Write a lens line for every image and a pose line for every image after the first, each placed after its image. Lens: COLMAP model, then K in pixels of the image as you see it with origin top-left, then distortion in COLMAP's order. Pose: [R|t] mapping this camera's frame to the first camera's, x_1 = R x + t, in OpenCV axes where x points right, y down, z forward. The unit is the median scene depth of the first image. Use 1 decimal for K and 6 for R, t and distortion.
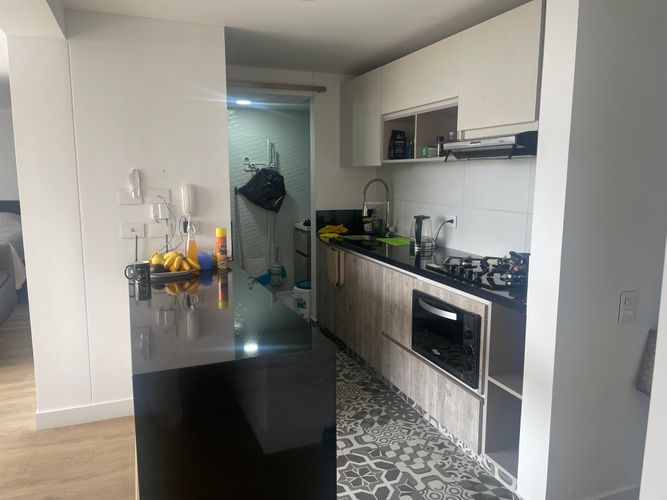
lens RADIAL K [[502.3, 0, 331.5], [0, 502.3, 248.8], [0, 0, 1]] dist [0.016030, -0.011544]
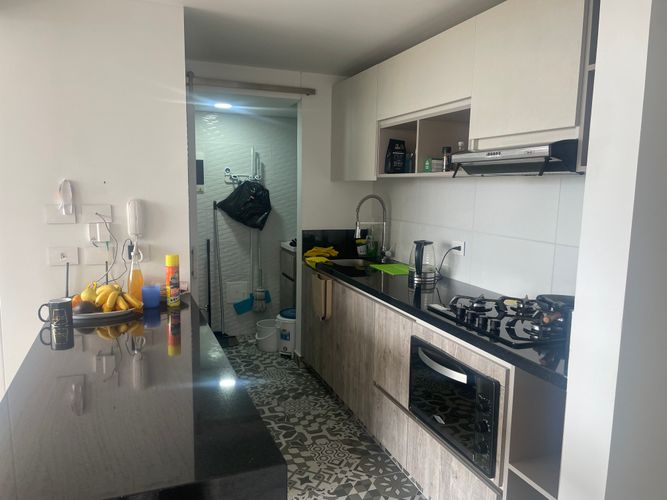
lens RADIAL K [[502.3, 0, 334.2], [0, 502.3, 251.4], [0, 0, 1]] dist [0.016030, -0.011544]
pose [[0.999838, 0.017679, 0.003422, 0.032983], [-0.017609, 0.999655, -0.019471, -0.034107], [-0.003765, 0.019408, 0.999805, 0.188349]]
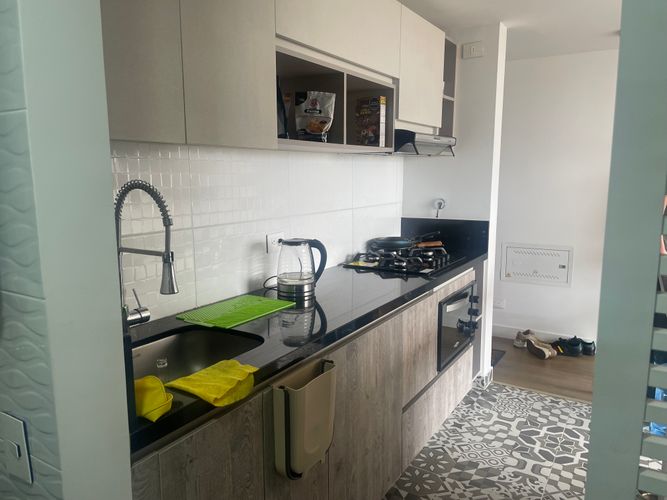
lens RADIAL K [[502.3, 0, 329.0], [0, 502.3, 247.6], [0, 0, 1]] dist [0.016030, -0.011544]
pose [[-0.599882, -0.110160, 0.792469, -0.369567], [0.133873, 0.962692, 0.235162, -0.223132], [-0.788809, 0.247160, -0.562754, 1.531855]]
